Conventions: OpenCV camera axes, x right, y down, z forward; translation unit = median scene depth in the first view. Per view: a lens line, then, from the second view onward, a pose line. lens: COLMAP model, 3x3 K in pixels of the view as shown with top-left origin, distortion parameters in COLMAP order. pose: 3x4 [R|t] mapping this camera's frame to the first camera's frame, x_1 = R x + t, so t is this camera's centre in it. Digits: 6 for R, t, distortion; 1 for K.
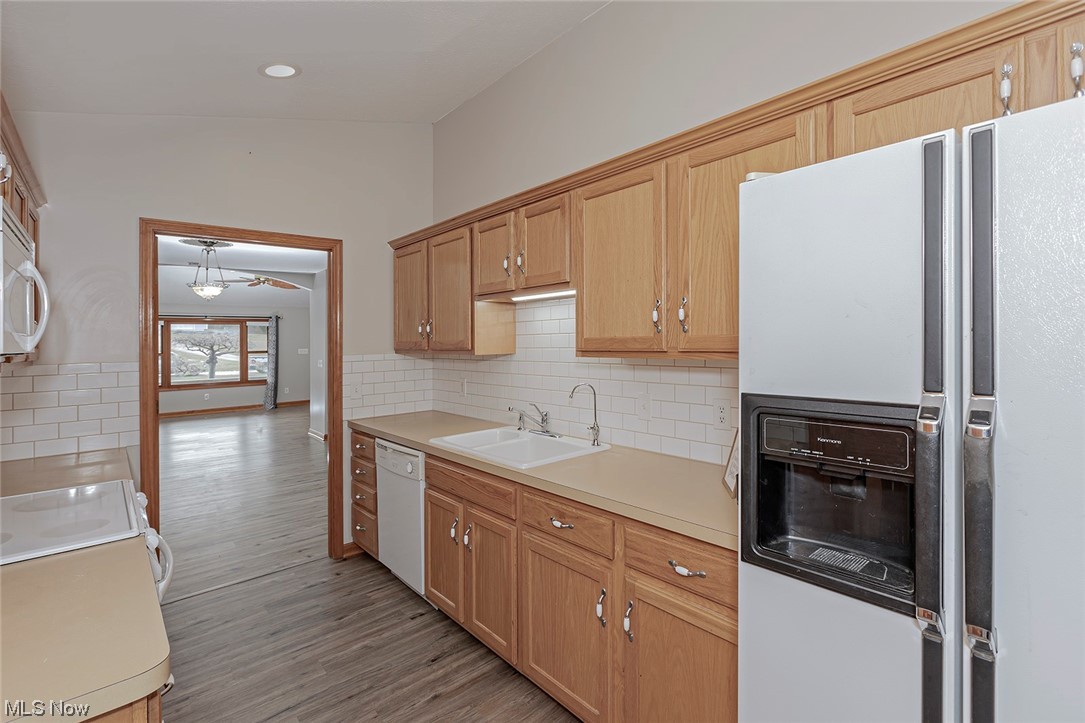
lens RADIAL K [[498.1, 0, 603.0], [0, 498.1, 338.1], [0, 0, 1]] dist [0.002460, -0.000294]
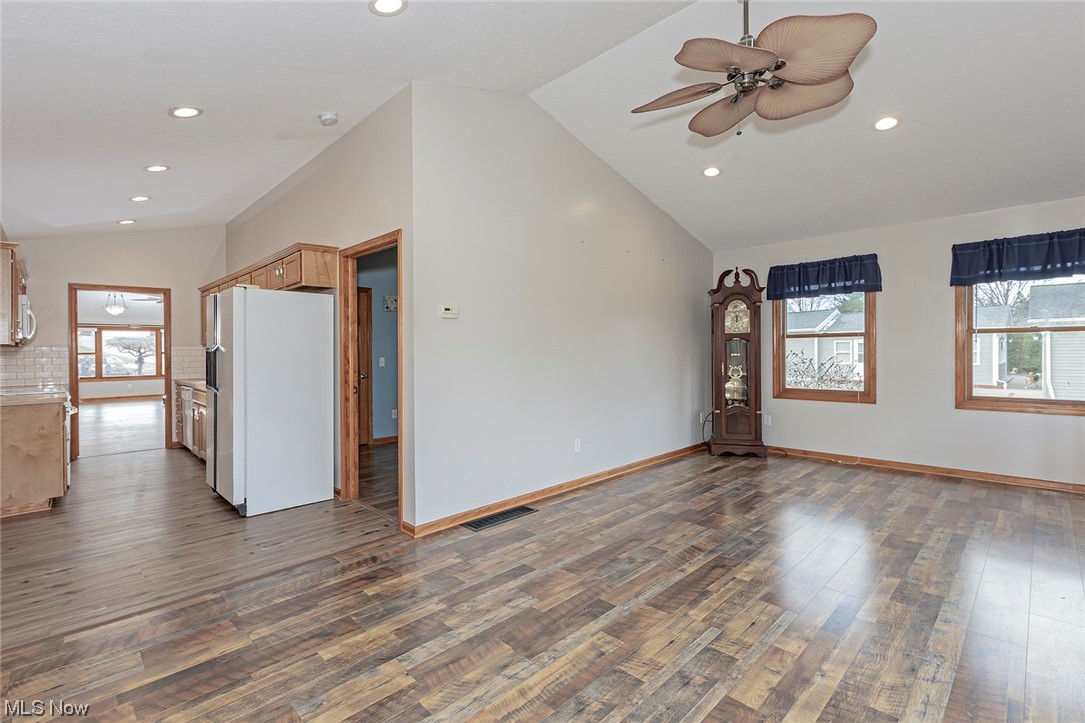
lens RADIAL K [[498.1, 0, 537.6], [0, 498.1, 355.4], [0, 0, 1]] dist [0.002460, -0.000294]
pose [[0.999884, 0.007543, -0.013225, 0.908649], [-0.007349, 0.999866, 0.014596, 0.027752], [0.013333, -0.014497, 0.999806, -0.913471]]
